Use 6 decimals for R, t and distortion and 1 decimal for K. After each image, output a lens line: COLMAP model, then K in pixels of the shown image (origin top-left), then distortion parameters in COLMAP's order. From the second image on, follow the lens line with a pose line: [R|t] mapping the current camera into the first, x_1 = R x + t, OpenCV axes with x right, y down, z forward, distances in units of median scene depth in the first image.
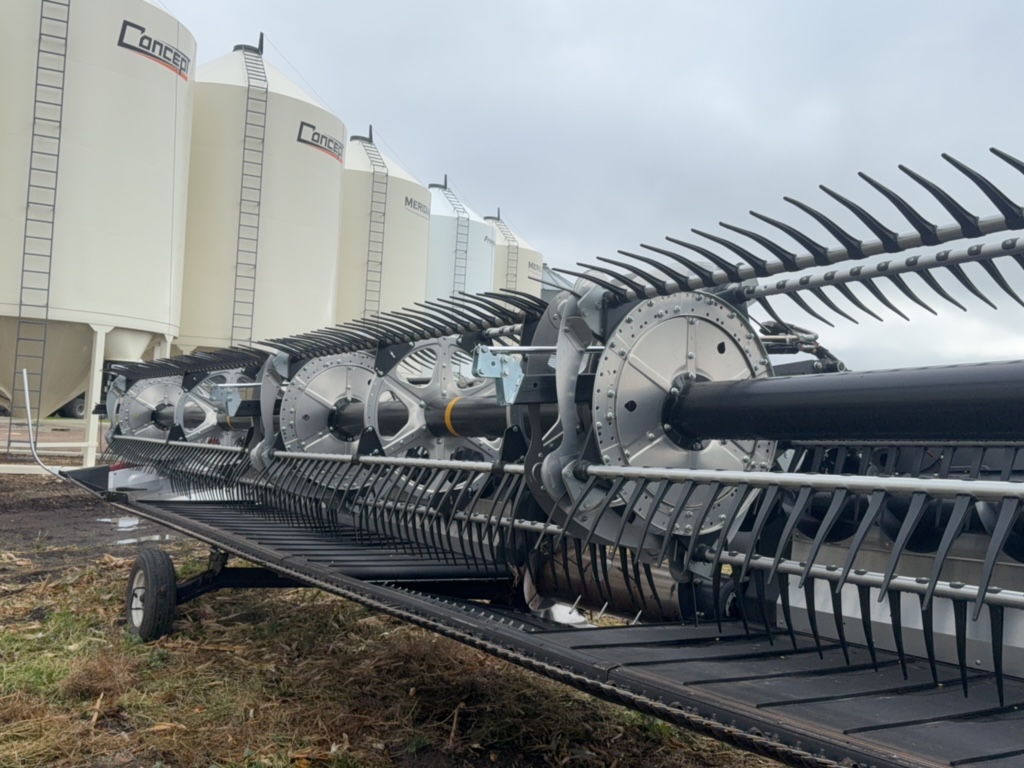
lens RADIAL K [[952.0, 0, 510.8], [0, 952.0, 386.2], [0, 0, 1]] dist [0.055255, 0.000000]
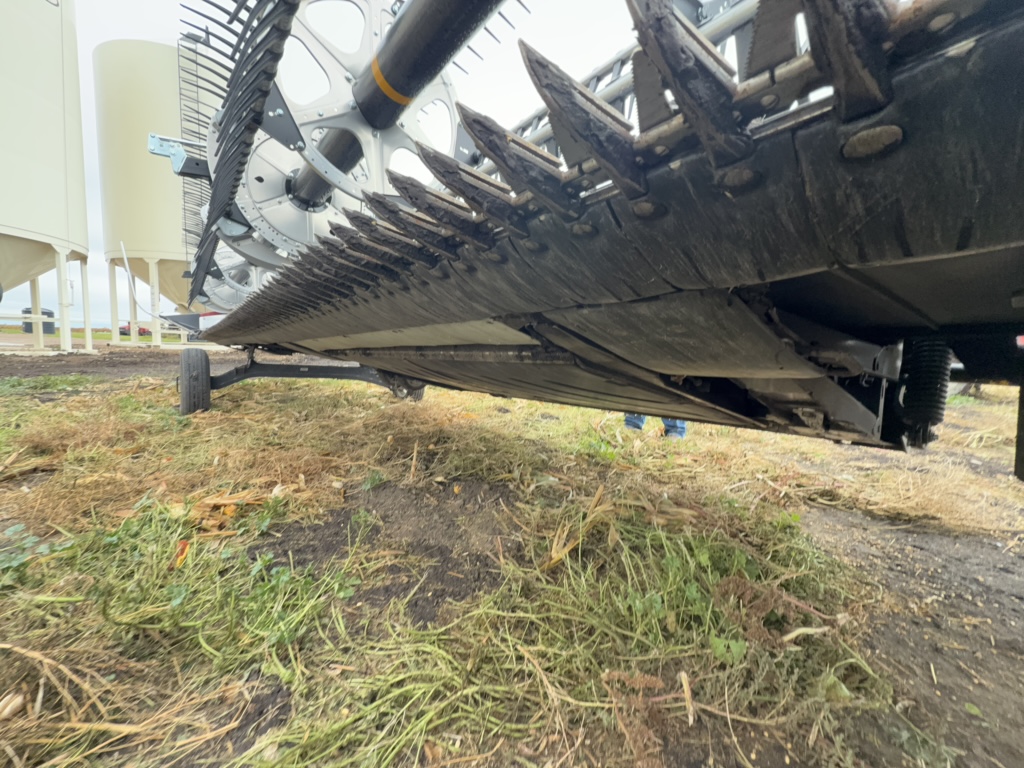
lens RADIAL K [[404.1, 0, 511.6], [0, 404.1, 388.3], [0, 0, 1]] dist [-0.001387, -0.000424]
pose [[0.994413, -0.036292, 0.099124, -0.000219], [0.021882, 0.989514, 0.142769, 0.219132], [-0.103266, -0.139802, 0.984780, 0.581568]]
